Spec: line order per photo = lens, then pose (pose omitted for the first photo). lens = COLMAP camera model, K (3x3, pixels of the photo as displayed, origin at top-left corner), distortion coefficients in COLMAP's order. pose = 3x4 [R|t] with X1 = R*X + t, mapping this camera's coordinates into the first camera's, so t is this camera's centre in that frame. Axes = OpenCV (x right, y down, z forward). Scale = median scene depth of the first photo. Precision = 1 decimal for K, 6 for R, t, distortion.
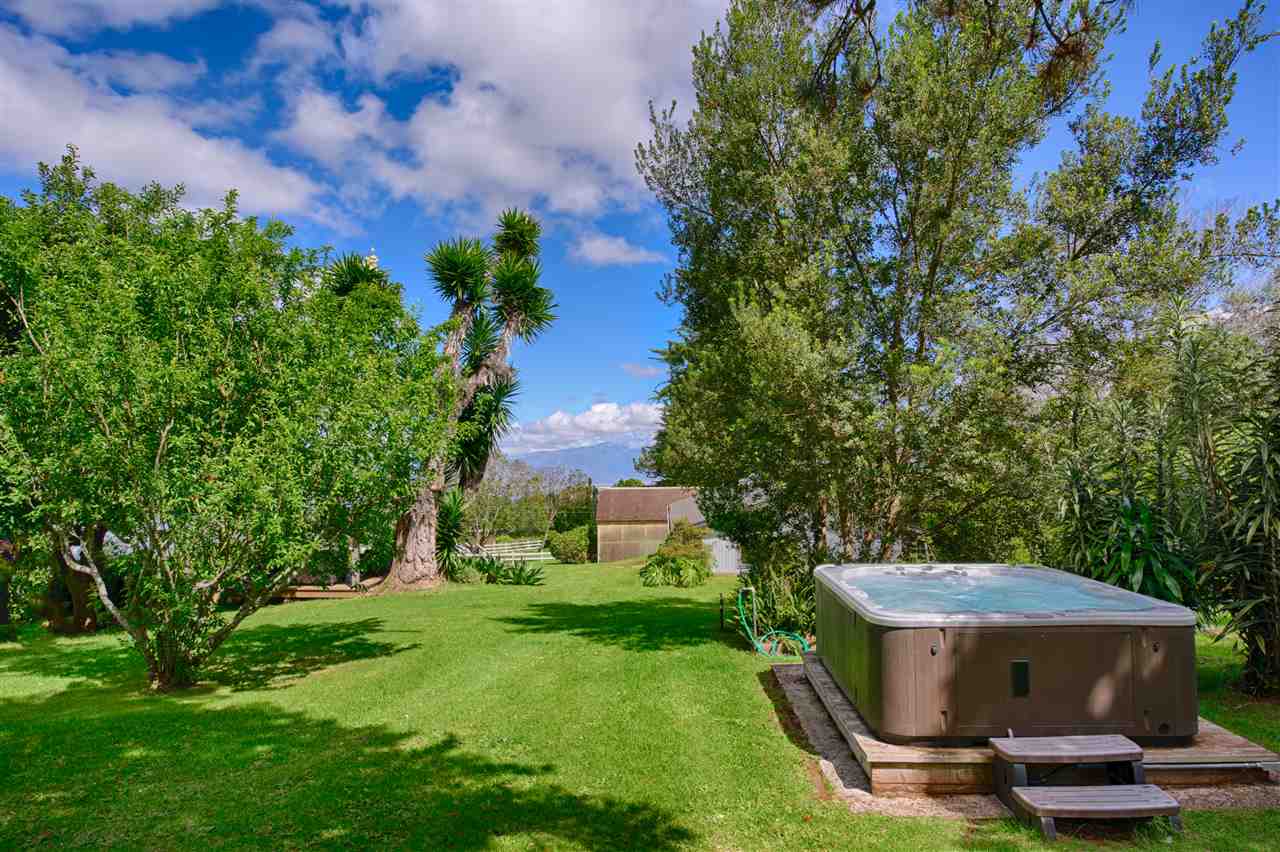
lens RADIAL K [[756.5, 0, 640.0], [0, 756.5, 426.0], [0, 0, 1]] dist [0.000892, -0.000599]
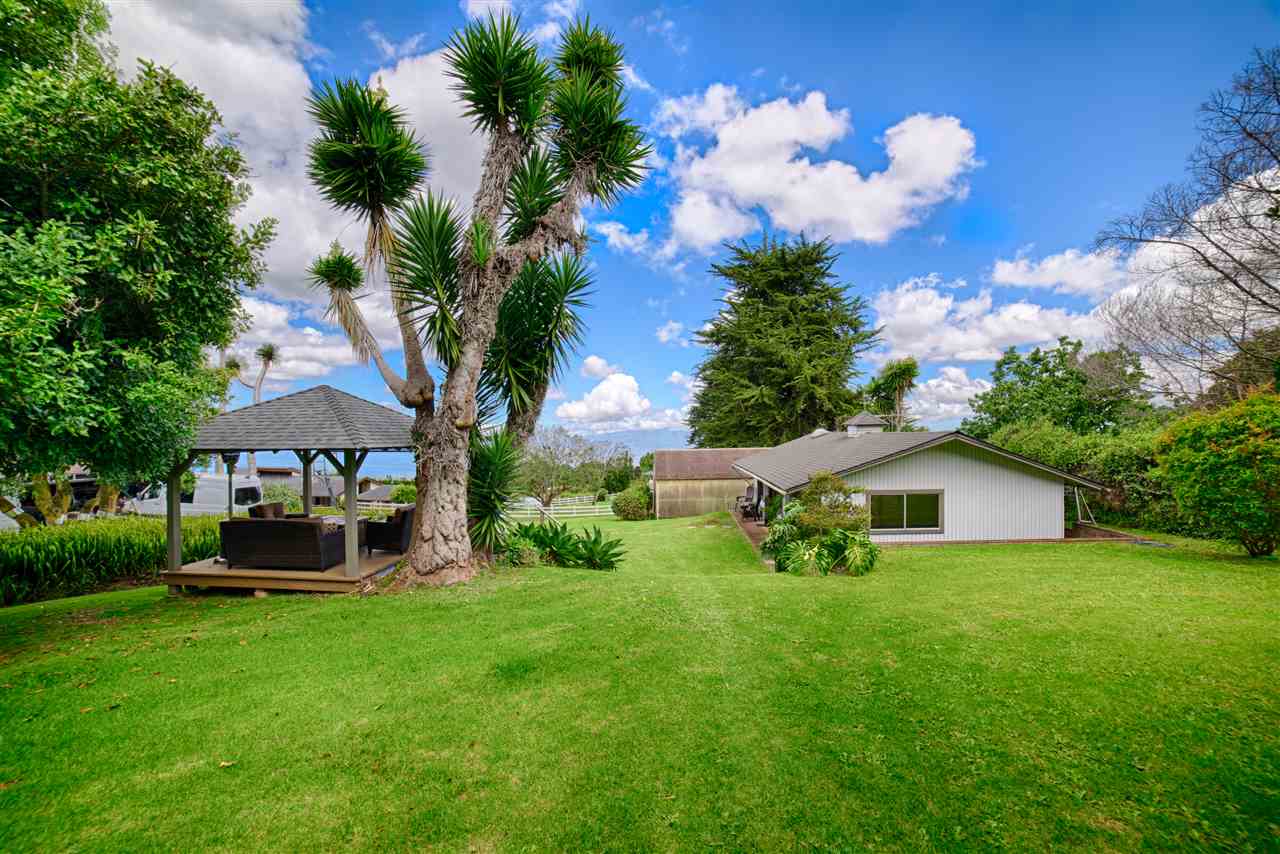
lens RADIAL K [[533.2, 0, 640.0], [0, 533.2, 427.0], [0, 0, 1]] dist [-0.069000, 0.000352]
pose [[0.999223, -0.008130, -0.038571, -0.107696], [0.009033, 0.999688, 0.023296, 0.075880], [0.038369, -0.023626, 0.998984, 0.565896]]
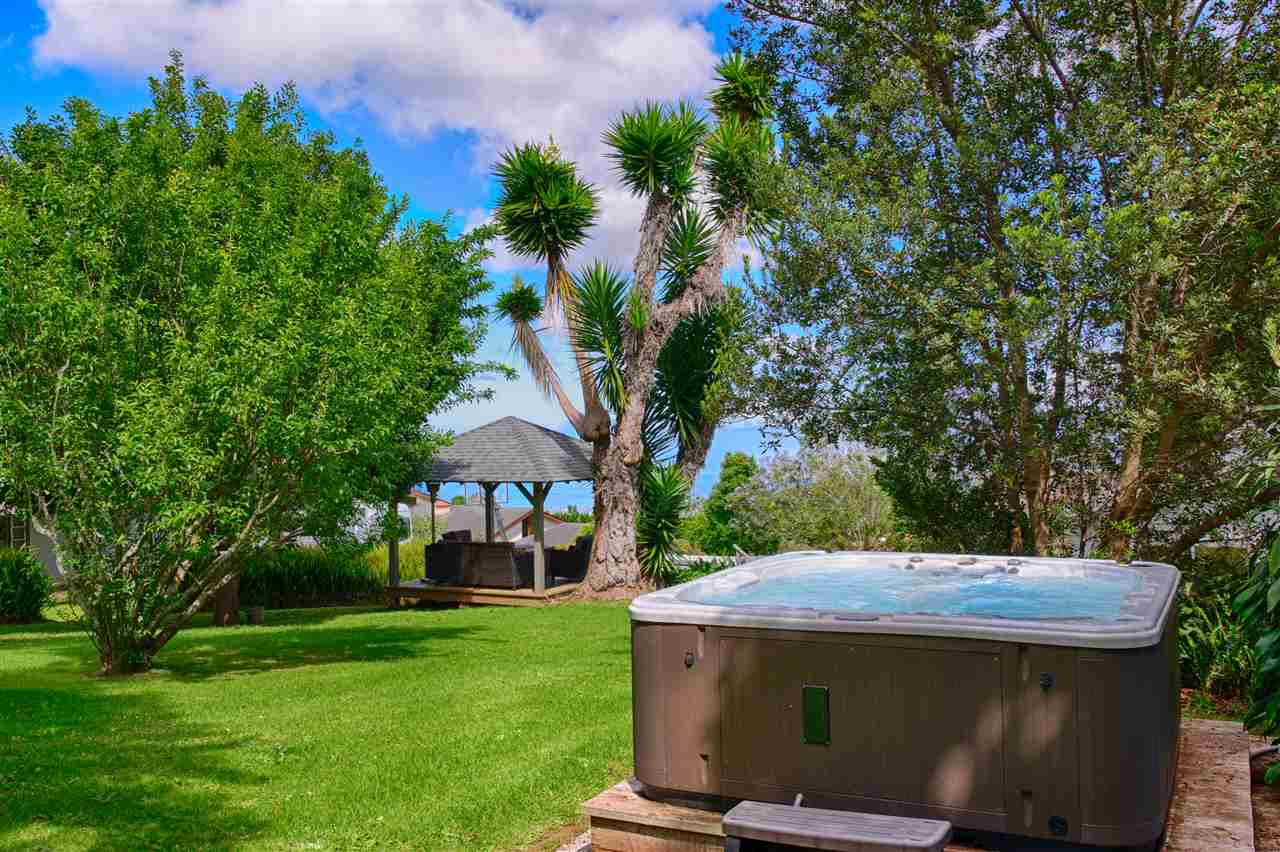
lens RADIAL K [[1136.1, 0, 636.8], [0, 1136.1, 417.8], [0, 0, 1]] dist [0.058328, -0.001000]
pose [[0.909843, -0.016619, -0.414619, 0.181864], [0.029553, 0.999256, 0.024797, 0.014814], [0.413898, -0.034815, 0.909657, 0.022307]]
